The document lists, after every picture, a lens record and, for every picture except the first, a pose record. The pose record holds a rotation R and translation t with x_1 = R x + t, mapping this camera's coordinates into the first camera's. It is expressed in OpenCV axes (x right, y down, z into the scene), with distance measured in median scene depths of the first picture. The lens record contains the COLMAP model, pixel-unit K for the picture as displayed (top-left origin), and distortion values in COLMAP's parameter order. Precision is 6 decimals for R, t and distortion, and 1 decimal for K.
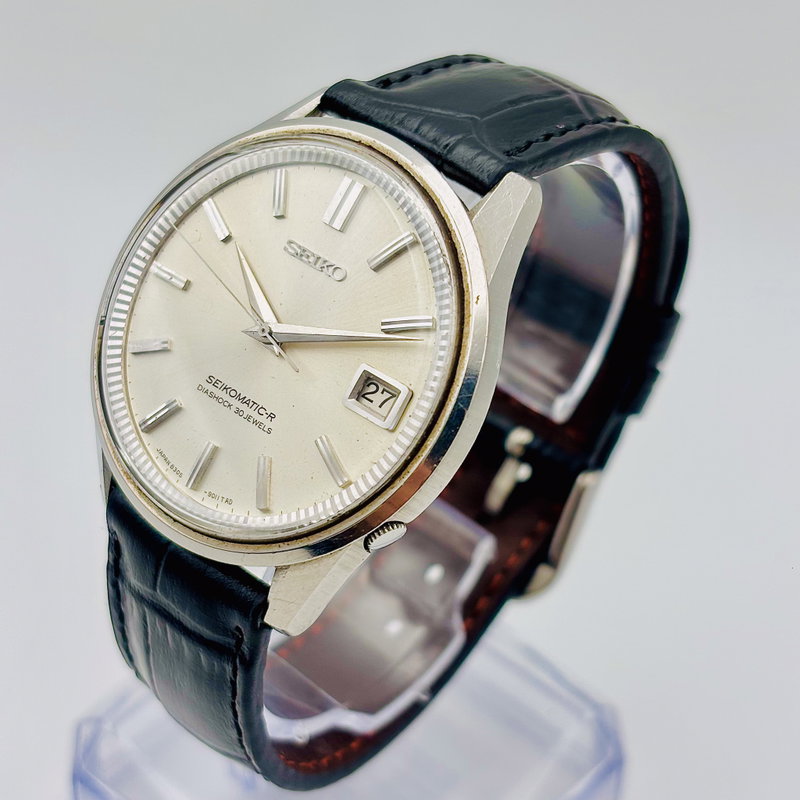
lens RADIAL K [[1749.1, 0, 400.0], [0, 1749.1, 400.0], [0, 0, 1]] dist [-0.003189, -0.250184]
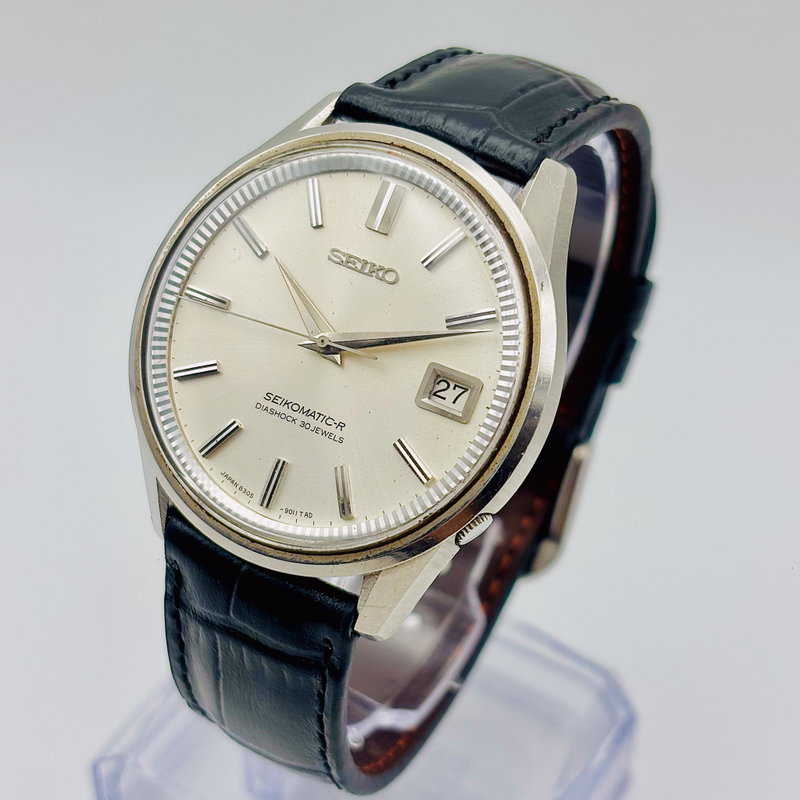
lens RADIAL K [[1749.1, 0, 400.0], [0, 1749.1, 400.0], [0, 0, 1]] dist [-0.003189, -0.250184]
pose [[0.983479, -0.118590, 0.136770, -0.167865], [0.117866, 0.992939, 0.013410, -0.013922], [-0.137395, 0.002932, 0.990512, 0.004597]]
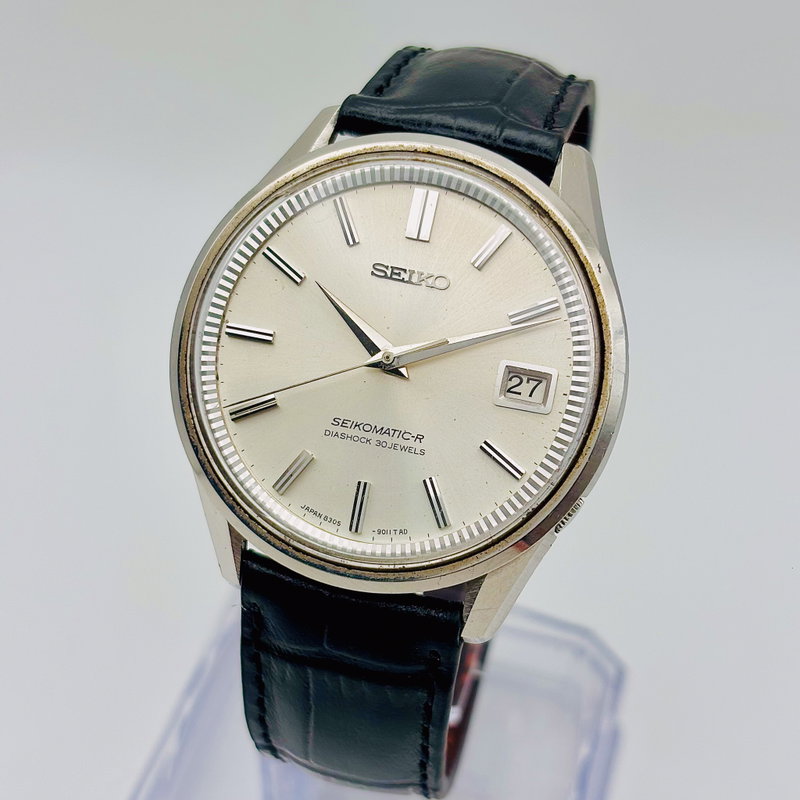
lens RADIAL K [[1749.1, 0, 400.0], [0, 1749.1, 400.0], [0, 0, 1]] dist [-0.003189, -0.250184]
pose [[0.906037, -0.282478, 0.315124, -0.374971], [0.277380, 0.958763, 0.061923, -0.072828], [-0.319621, 0.031304, 0.947028, 0.056170]]
